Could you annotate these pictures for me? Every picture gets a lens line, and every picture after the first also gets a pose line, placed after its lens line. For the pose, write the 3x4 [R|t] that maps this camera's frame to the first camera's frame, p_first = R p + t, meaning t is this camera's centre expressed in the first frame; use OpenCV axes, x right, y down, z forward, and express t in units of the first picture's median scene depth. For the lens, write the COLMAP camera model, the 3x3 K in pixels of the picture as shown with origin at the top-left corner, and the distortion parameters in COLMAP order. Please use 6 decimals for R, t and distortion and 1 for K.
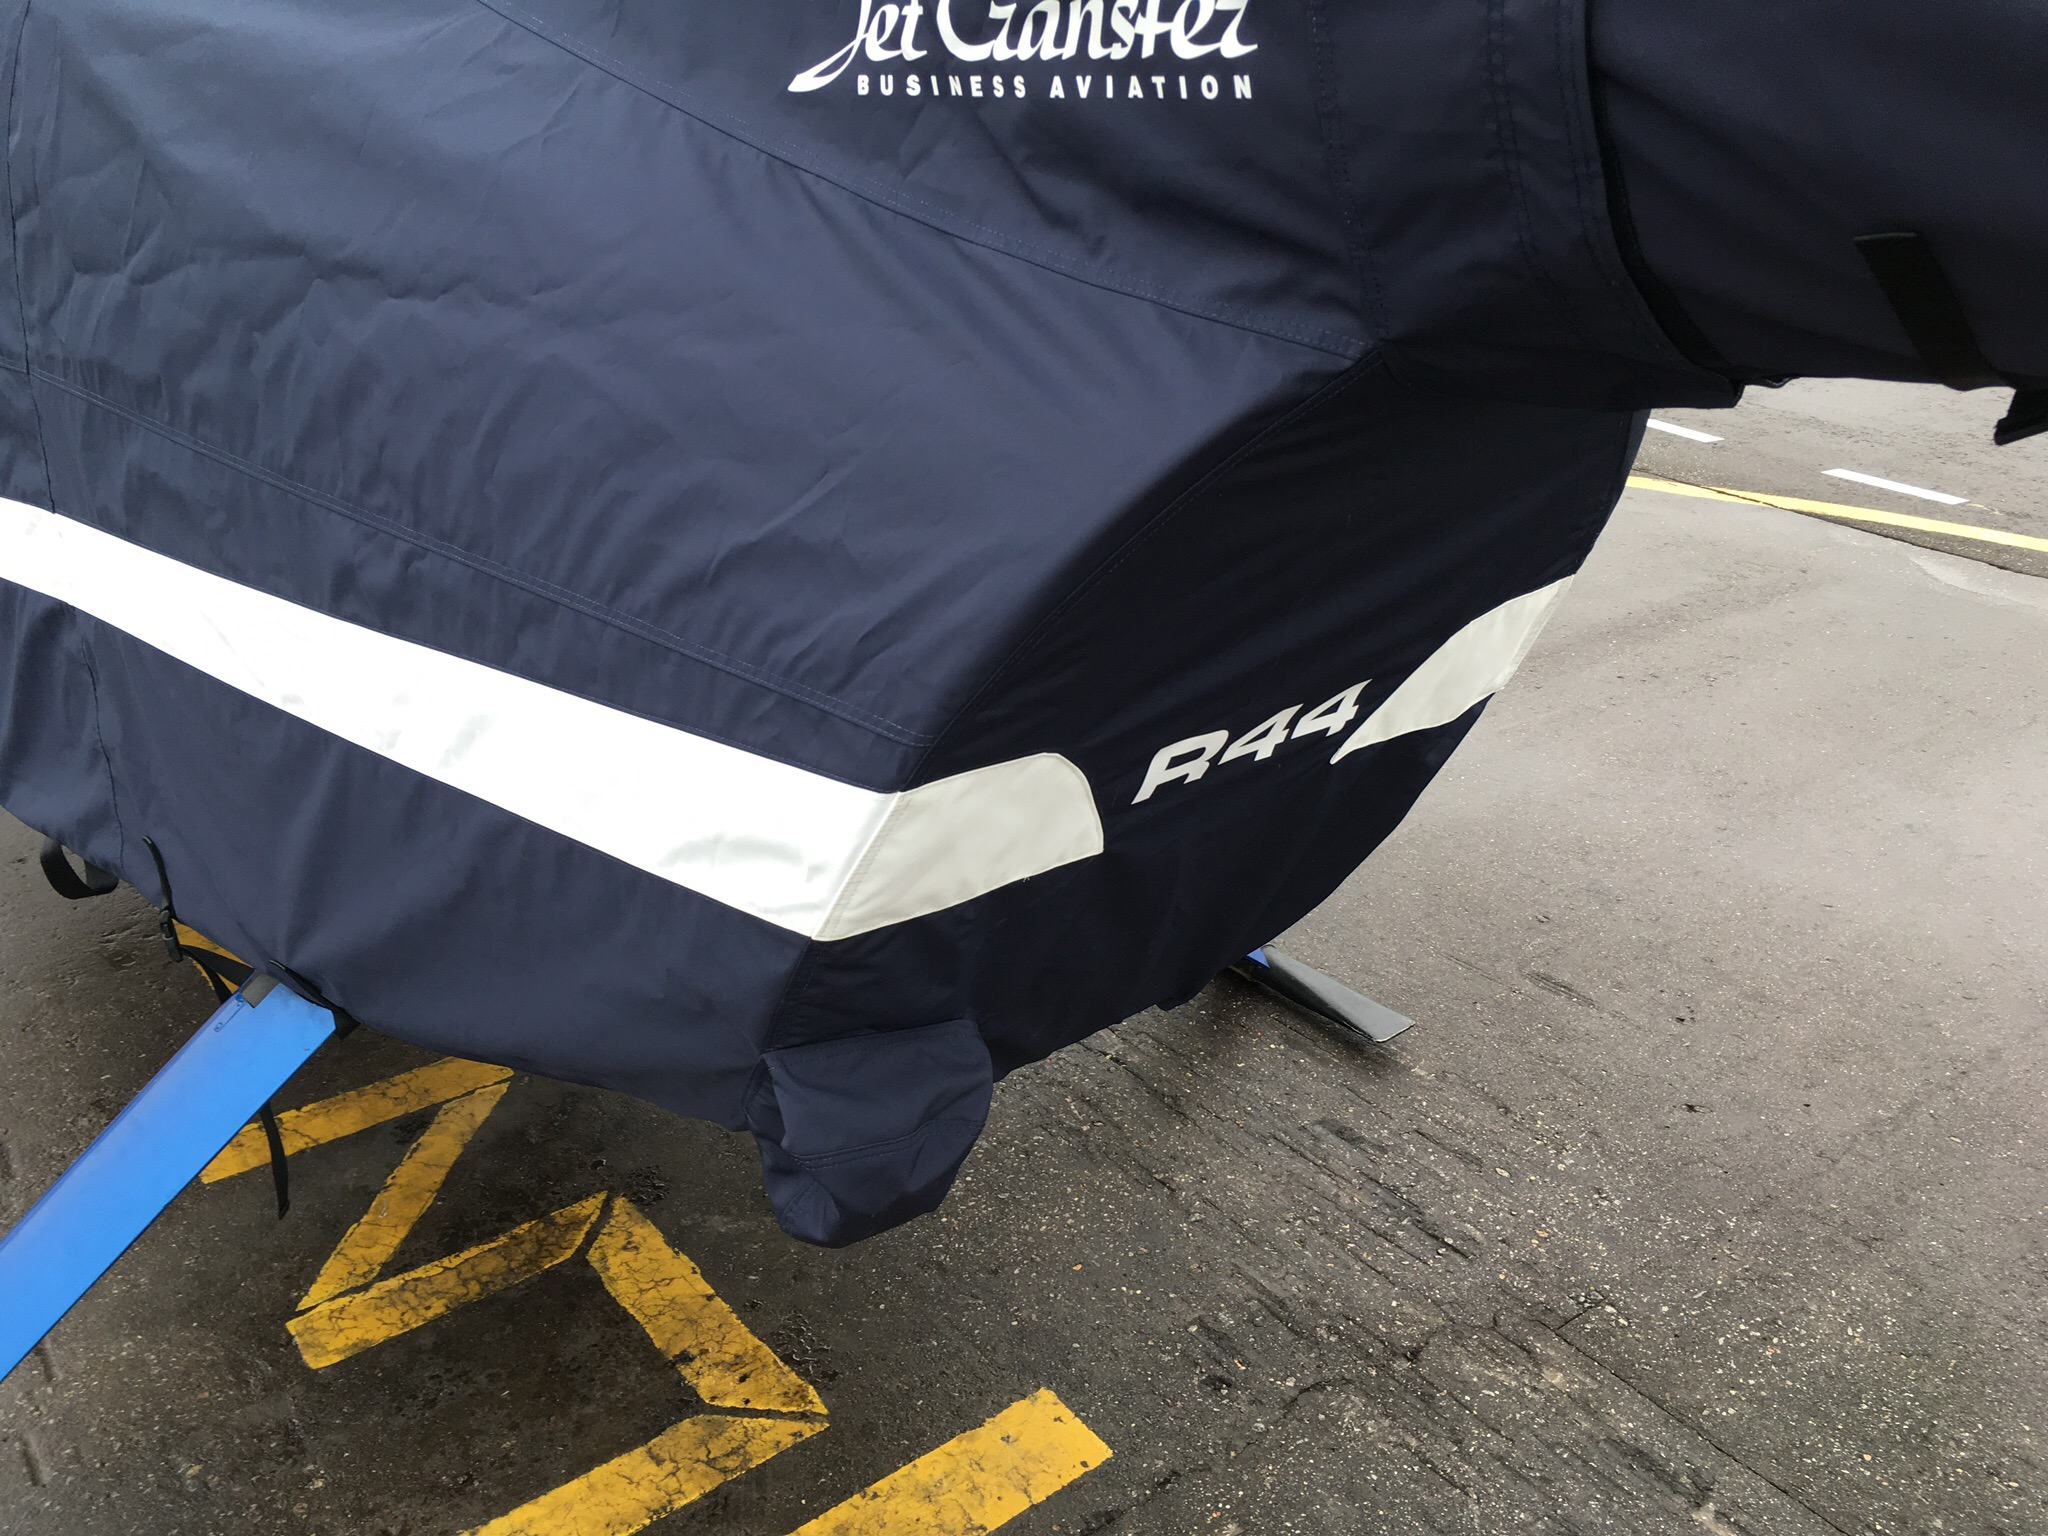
lens RADIAL K [[1727.6, 0, 1031.2], [0, 1727.6, 762.0], [0, 0, 1]] dist [0.075258, -0.088422]
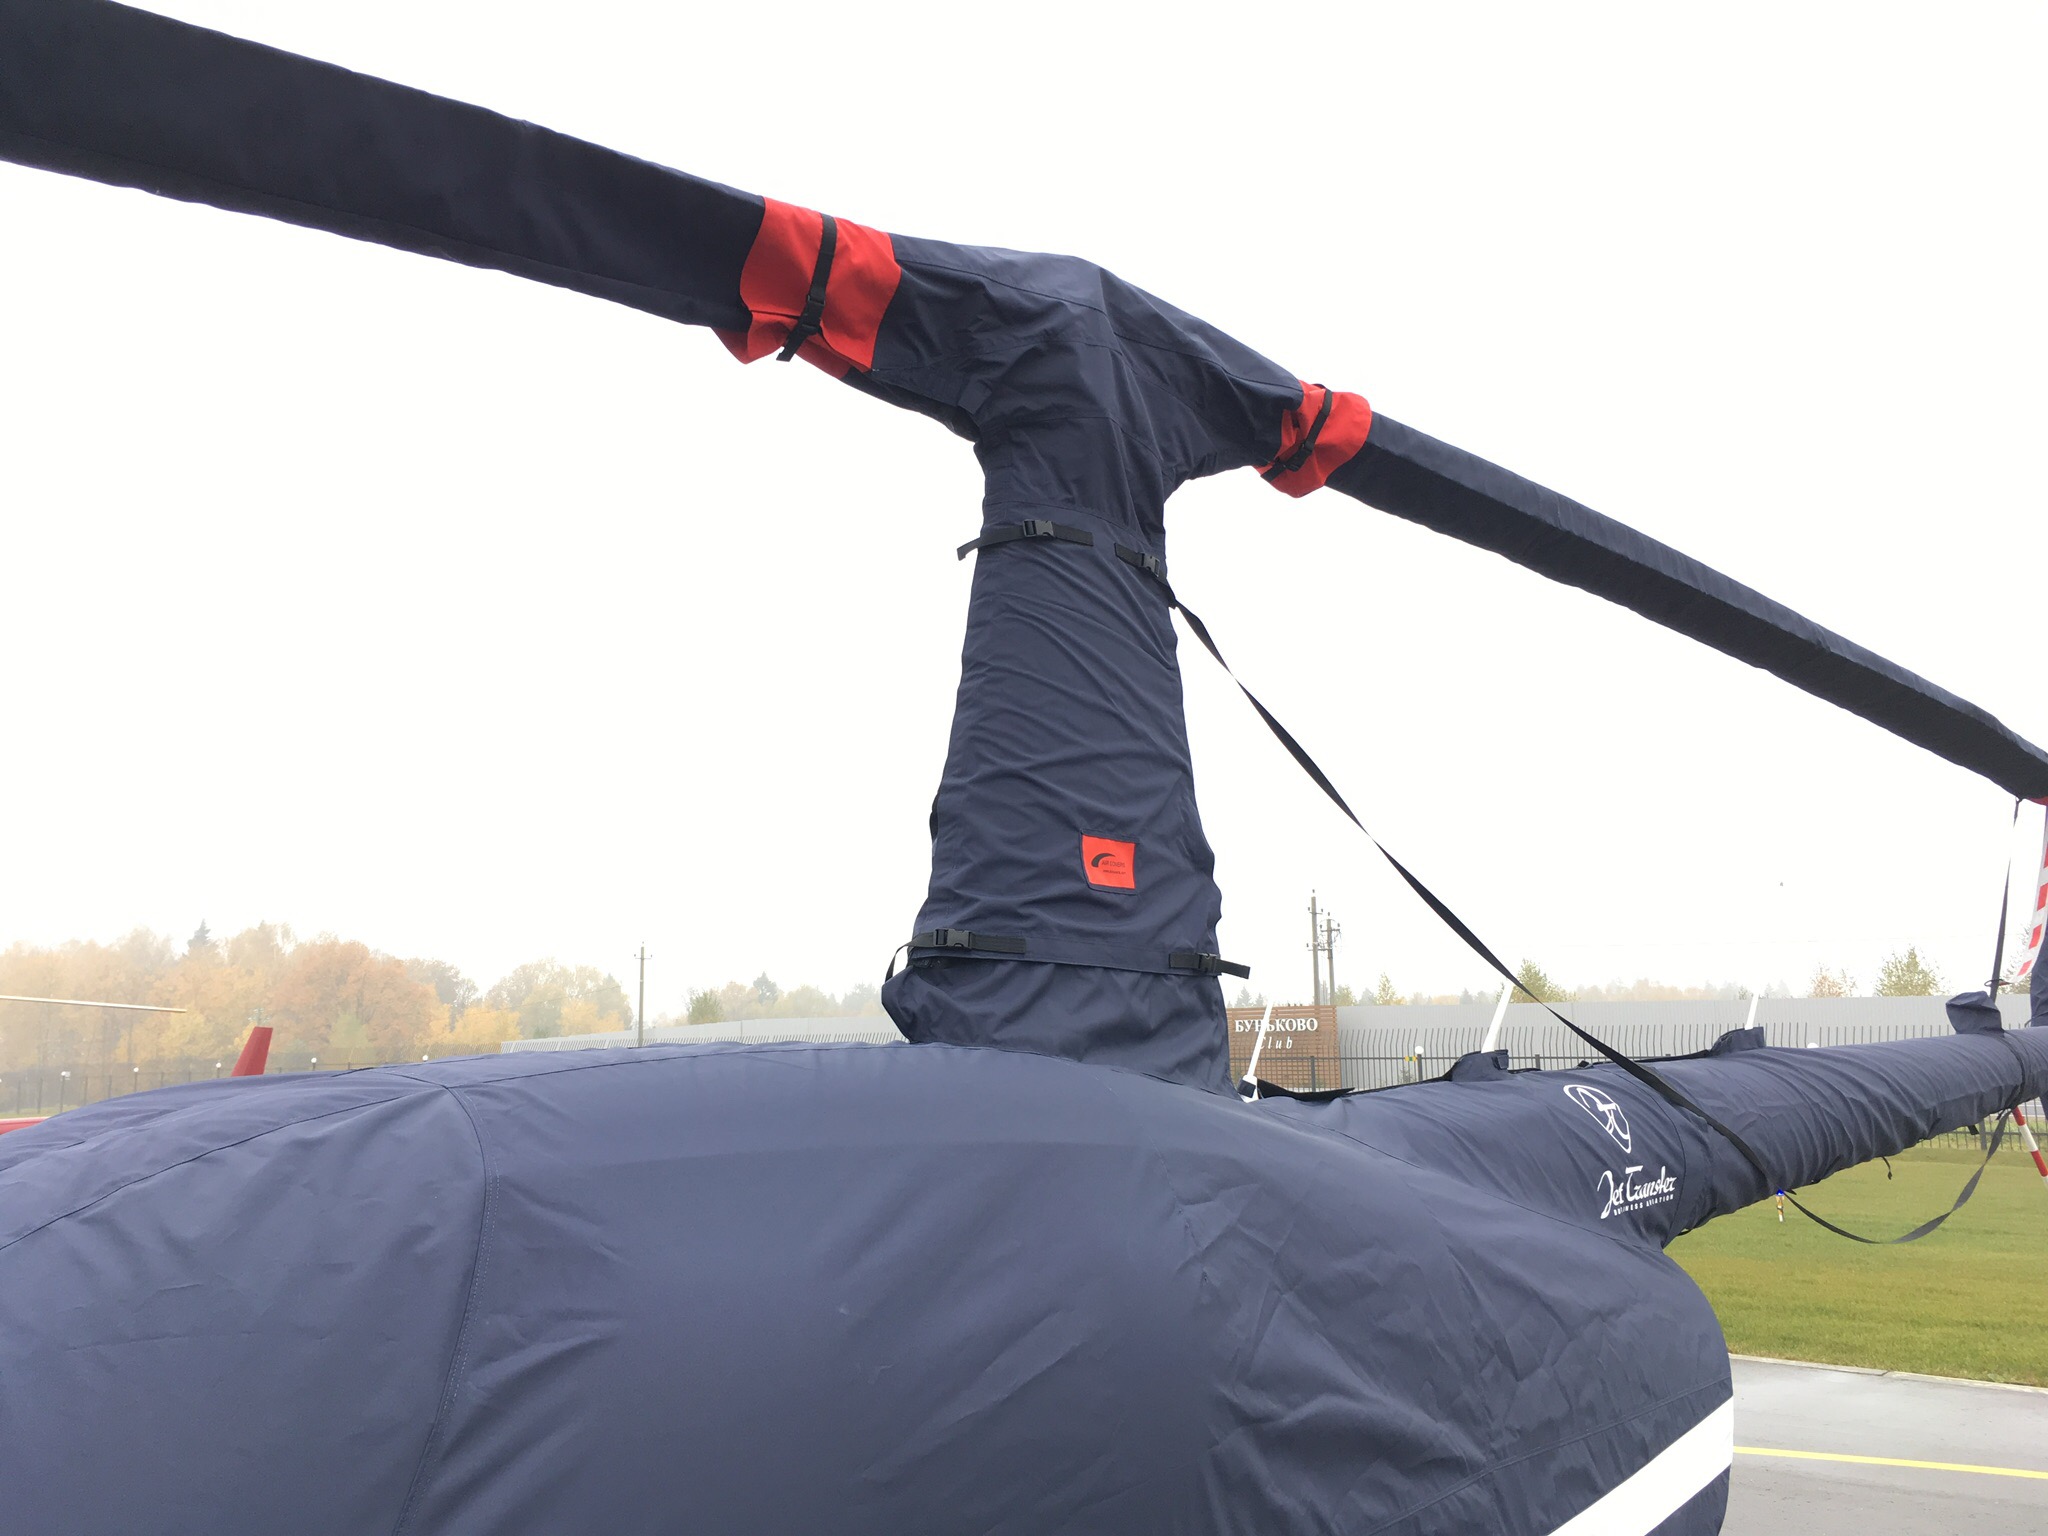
lens RADIAL K [[1727.6, 0, 1034.7], [0, 1727.6, 762.9], [0, 0, 1]] dist [0.075258, -0.088422]
pose [[-0.065333, 0.153047, 0.986057, -3.175898], [0.422175, 0.899611, -0.111658, -1.150216], [-0.904157, 0.408994, -0.123387, 1.879342]]
